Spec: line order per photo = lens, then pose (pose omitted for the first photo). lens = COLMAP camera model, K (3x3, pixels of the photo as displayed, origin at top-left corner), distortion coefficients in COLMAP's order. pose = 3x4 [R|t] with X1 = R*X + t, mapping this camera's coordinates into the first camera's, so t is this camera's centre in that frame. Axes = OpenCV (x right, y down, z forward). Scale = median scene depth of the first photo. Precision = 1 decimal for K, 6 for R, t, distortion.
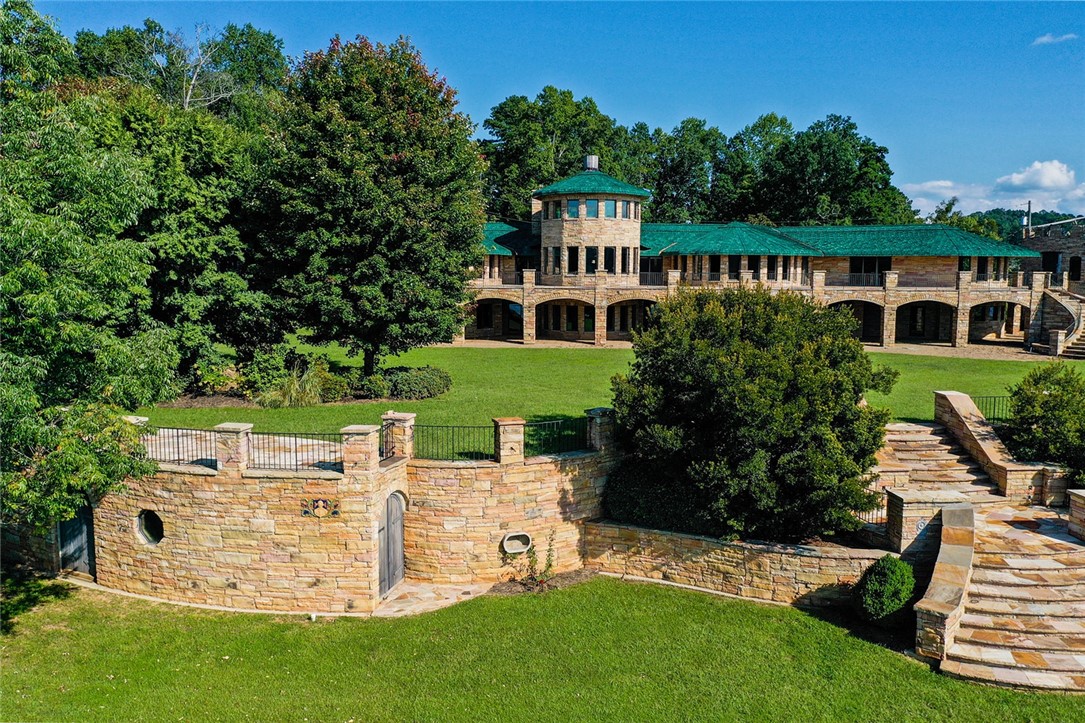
lens RADIAL K [[849.2, 0, 542.5], [0, 849.2, 361.5], [0, 0, 1]] dist [-0.003166, -0.001253]
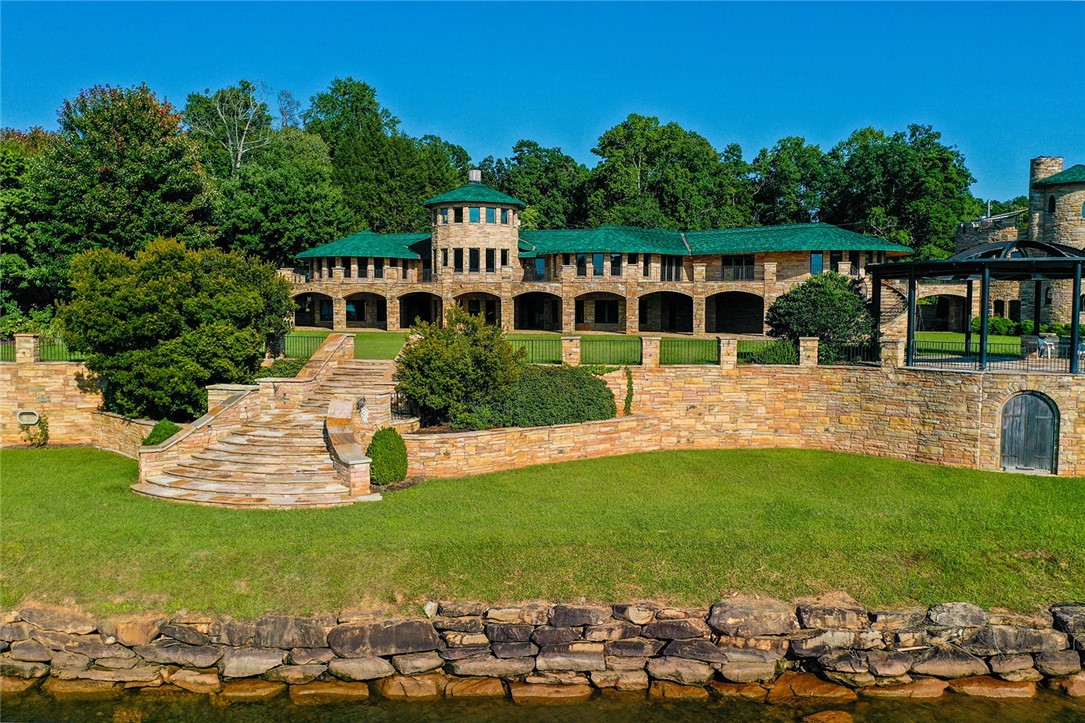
lens RADIAL K [[858.0, 0, 542.5], [0, 858.0, 361.5], [0, 0, 1]] dist [-0.007778, -0.005296]
pose [[0.958865, 0.017918, -0.283296, 0.500232], [-0.030003, 0.998813, -0.038376, 0.058869], [0.282272, 0.045297, 0.958264, -0.070232]]
